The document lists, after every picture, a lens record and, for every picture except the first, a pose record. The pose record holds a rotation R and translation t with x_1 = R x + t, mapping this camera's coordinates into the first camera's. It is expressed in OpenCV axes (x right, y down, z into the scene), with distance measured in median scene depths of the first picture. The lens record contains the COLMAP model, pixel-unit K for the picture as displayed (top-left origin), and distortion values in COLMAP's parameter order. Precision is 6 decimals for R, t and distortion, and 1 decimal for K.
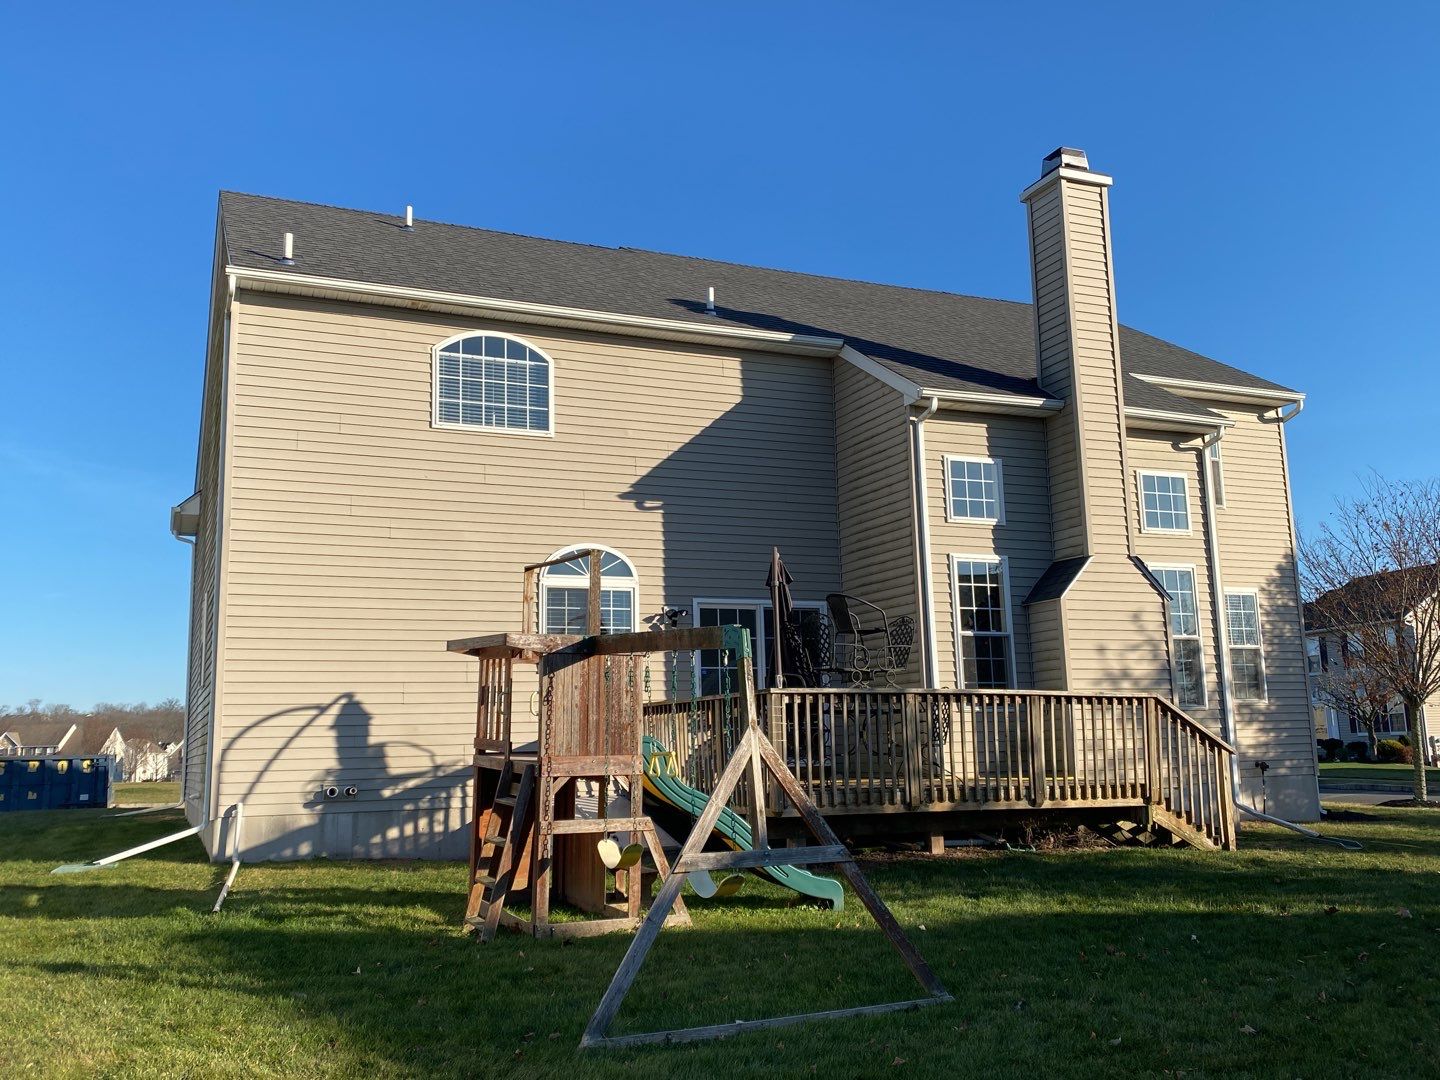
lens RADIAL K [[1255.7, 0, 713.9], [0, 1255.7, 539.8], [0, 0, 1]] dist [0.080099, -0.043576]
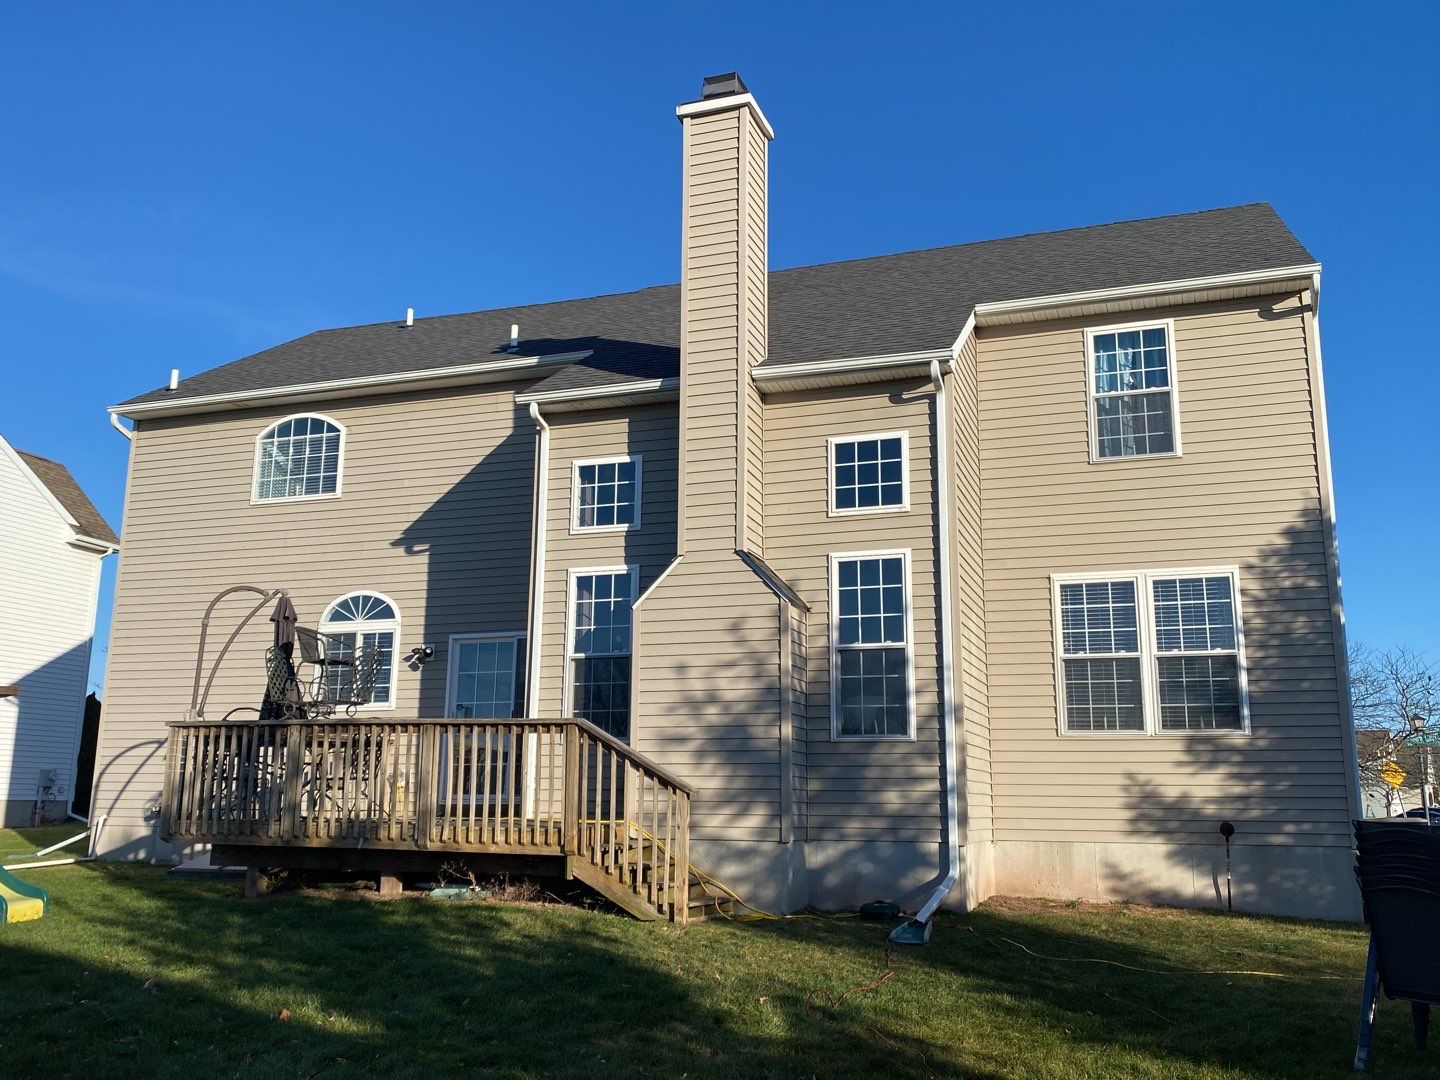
lens RADIAL K [[1255.7, 0, 725.4], [0, 1255.7, 544.1], [0, 0, 1]] dist [0.080099, -0.043576]
pose [[0.735041, -0.106222, -0.669650, 0.849188], [0.083650, 0.994314, -0.065902, 0.060170], [0.672842, -0.007575, 0.739747, 0.393477]]
